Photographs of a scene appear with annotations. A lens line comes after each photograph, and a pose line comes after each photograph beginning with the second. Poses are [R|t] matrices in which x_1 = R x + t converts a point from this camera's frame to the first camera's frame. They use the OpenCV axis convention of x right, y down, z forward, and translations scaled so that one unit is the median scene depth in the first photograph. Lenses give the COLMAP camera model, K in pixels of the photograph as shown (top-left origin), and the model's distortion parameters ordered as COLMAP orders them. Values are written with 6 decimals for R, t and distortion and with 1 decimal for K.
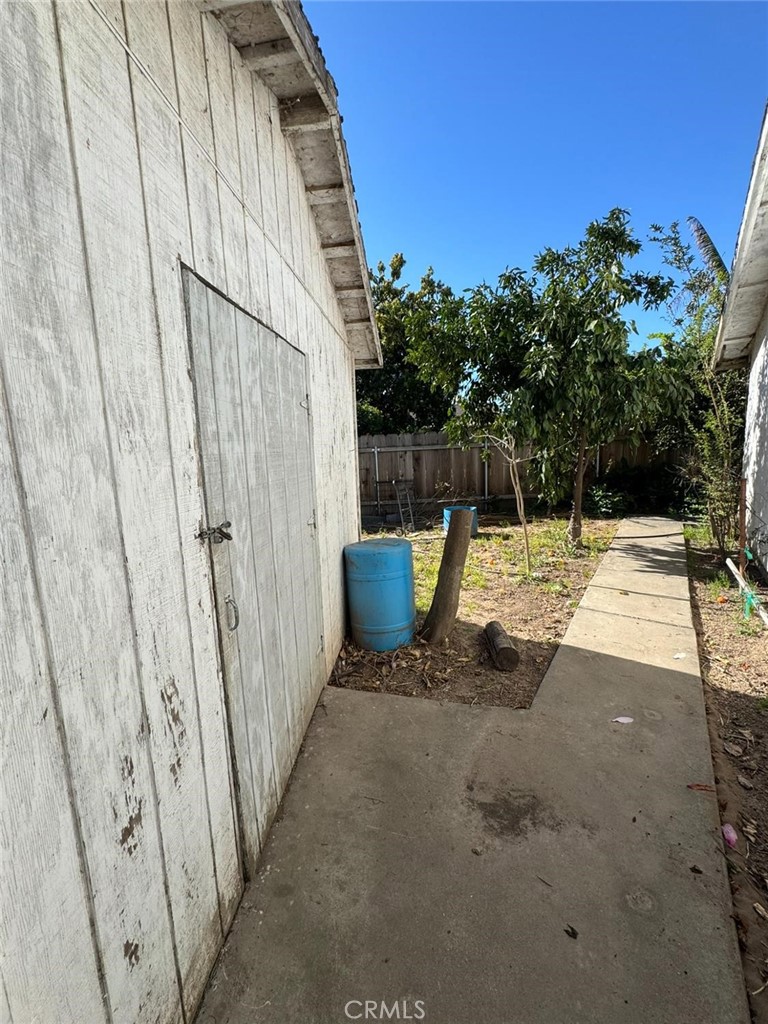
lens RADIAL K [[409.6, 0, 384.0], [0, 409.6, 512.0], [0, 0, 1]] dist [0.002228, -0.000108]
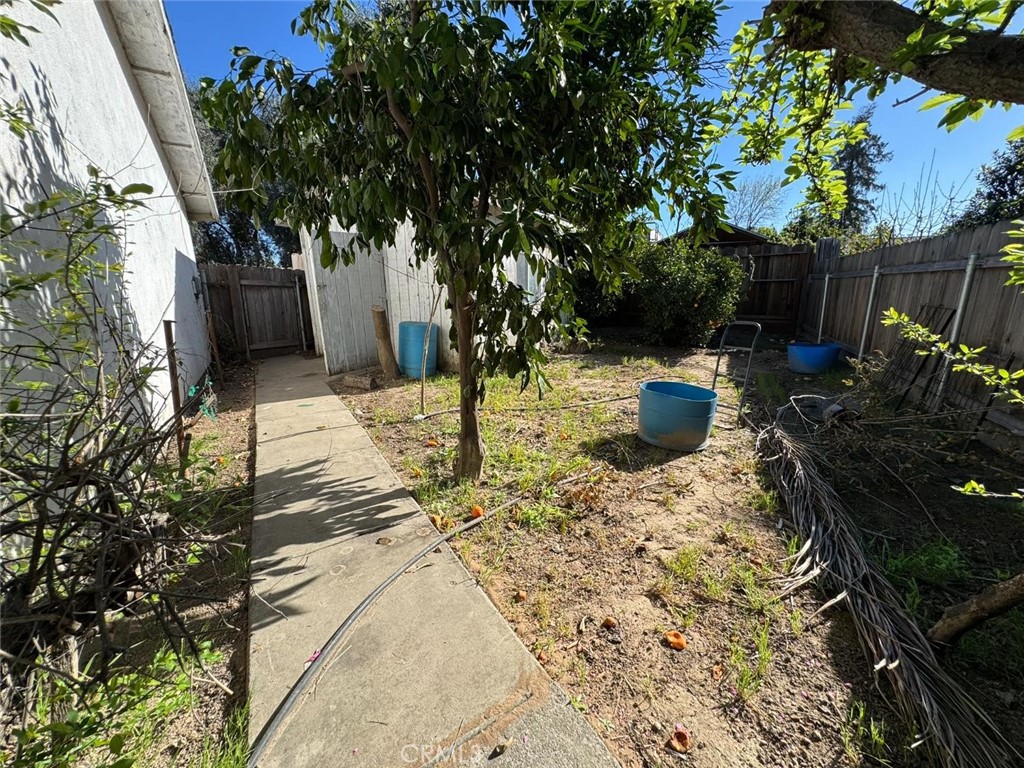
lens RADIAL K [[409.6, 0, 512.0], [0, 409.6, 384.0], [0, 0, 1]] dist [0.002228, -0.000108]
pose [[-0.417283, 0.264877, -0.869319, 1.225259], [-0.108634, 0.935184, 0.337091, -0.269555], [0.902260, 0.235100, -0.361461, 1.756835]]
